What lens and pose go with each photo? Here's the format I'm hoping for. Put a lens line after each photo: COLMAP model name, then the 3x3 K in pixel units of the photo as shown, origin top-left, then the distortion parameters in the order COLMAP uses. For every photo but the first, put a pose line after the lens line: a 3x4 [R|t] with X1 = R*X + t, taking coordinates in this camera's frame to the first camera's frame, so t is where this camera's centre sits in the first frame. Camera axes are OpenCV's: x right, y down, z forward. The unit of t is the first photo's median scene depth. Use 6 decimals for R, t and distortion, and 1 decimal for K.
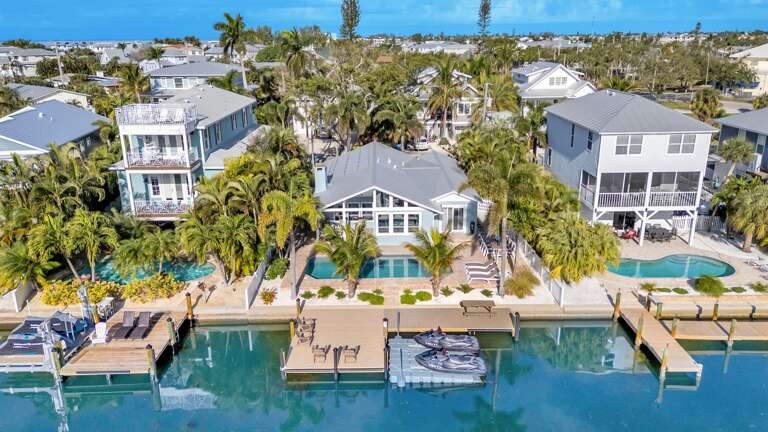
lens RADIAL K [[561.9, 0, 387.9], [0, 561.9, 213.9], [0, 0, 1]] dist [0.089557, -0.083875]
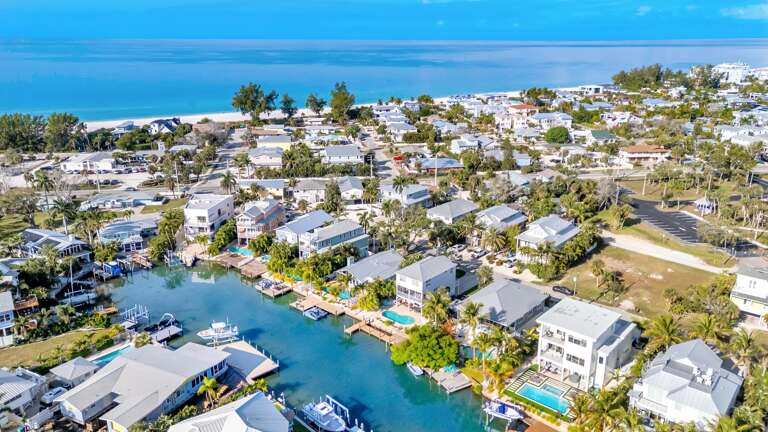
lens RADIAL K [[561.9, 0, 387.9], [0, 561.9, 213.9], [0, 0, 1]] dist [0.089557, -0.083875]
pose [[0.748404, 0.203820, -0.631149, 2.562624], [-0.204524, 0.976157, 0.072714, -0.773018], [0.630922, 0.074665, 0.772246, -1.737097]]
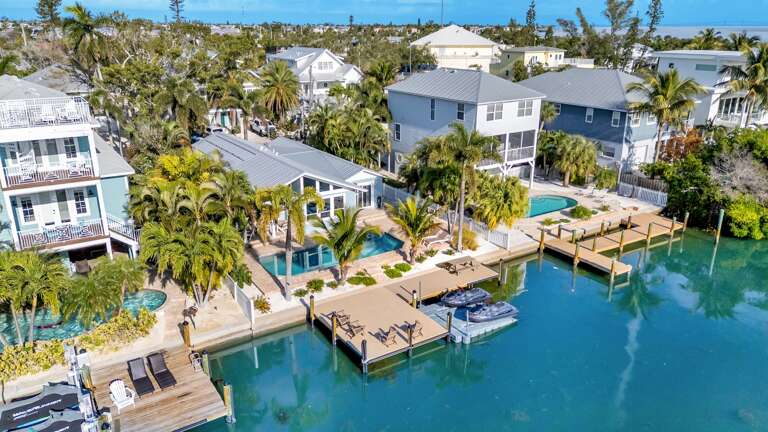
lens RADIAL K [[561.9, 0, 387.9], [0, 561.9, 213.9], [0, 0, 1]] dist [0.089557, -0.083875]
pose [[0.836319, -0.162961, 0.523463, -0.468972], [0.153765, 0.986201, 0.061352, -0.019047], [-0.526238, 0.029181, 0.849836, 0.123165]]
